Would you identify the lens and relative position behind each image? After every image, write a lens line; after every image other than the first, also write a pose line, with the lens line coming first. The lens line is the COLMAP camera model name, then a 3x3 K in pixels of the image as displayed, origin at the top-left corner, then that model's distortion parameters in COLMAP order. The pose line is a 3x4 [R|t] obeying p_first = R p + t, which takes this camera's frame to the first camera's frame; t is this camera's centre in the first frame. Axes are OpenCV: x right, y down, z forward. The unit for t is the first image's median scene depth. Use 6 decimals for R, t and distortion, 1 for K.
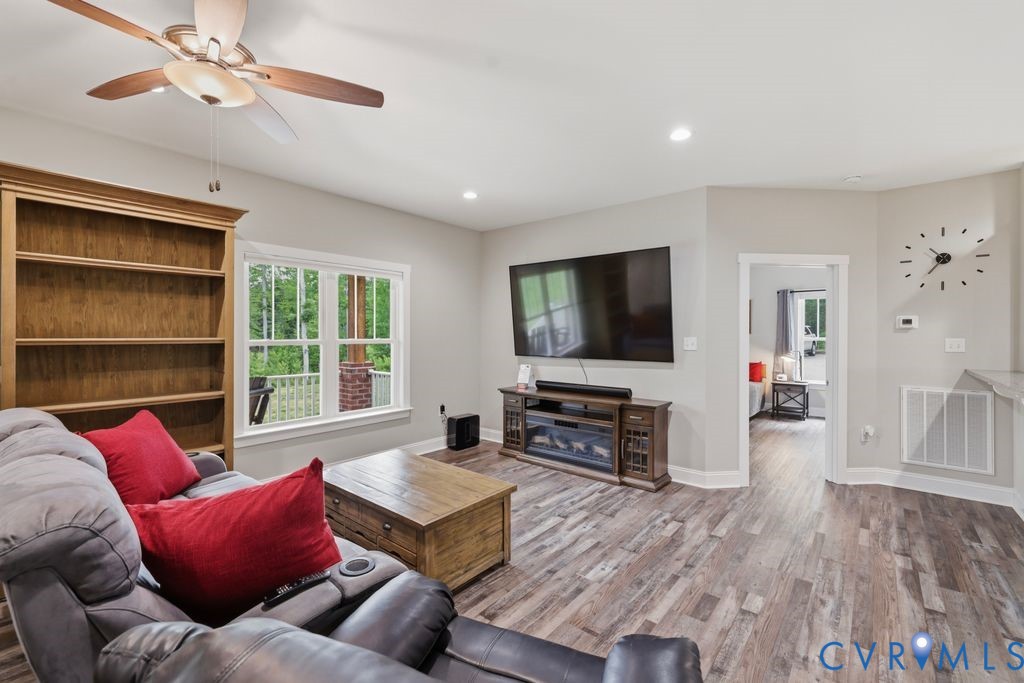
lens RADIAL K [[424.2, 0, 517.4], [0, 424.2, 339.1], [0, 0, 1]] dist [0.002361, 0.000663]
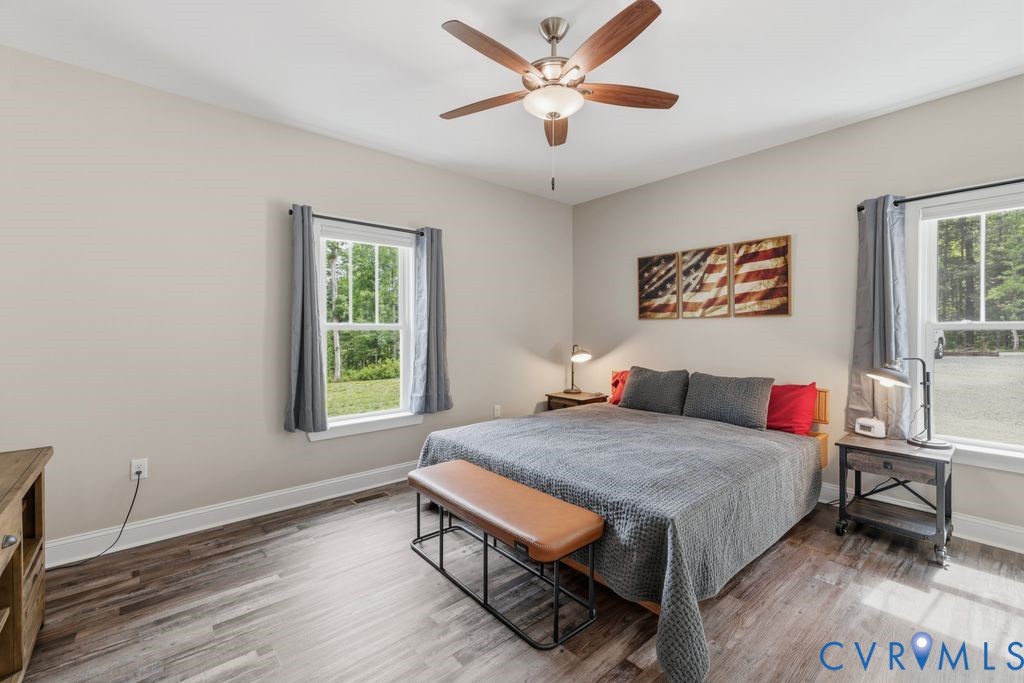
lens RADIAL K [[424.2, 0, 510.7], [0, 424.2, 336.8], [0, 0, 1]] dist [0.002361, 0.000663]
pose [[0.985402, -0.000775, -0.170240, 0.367539], [0.001026, 0.999999, 0.001383, 0.007887], [0.170238, -0.001537, 0.985402, 0.565055]]
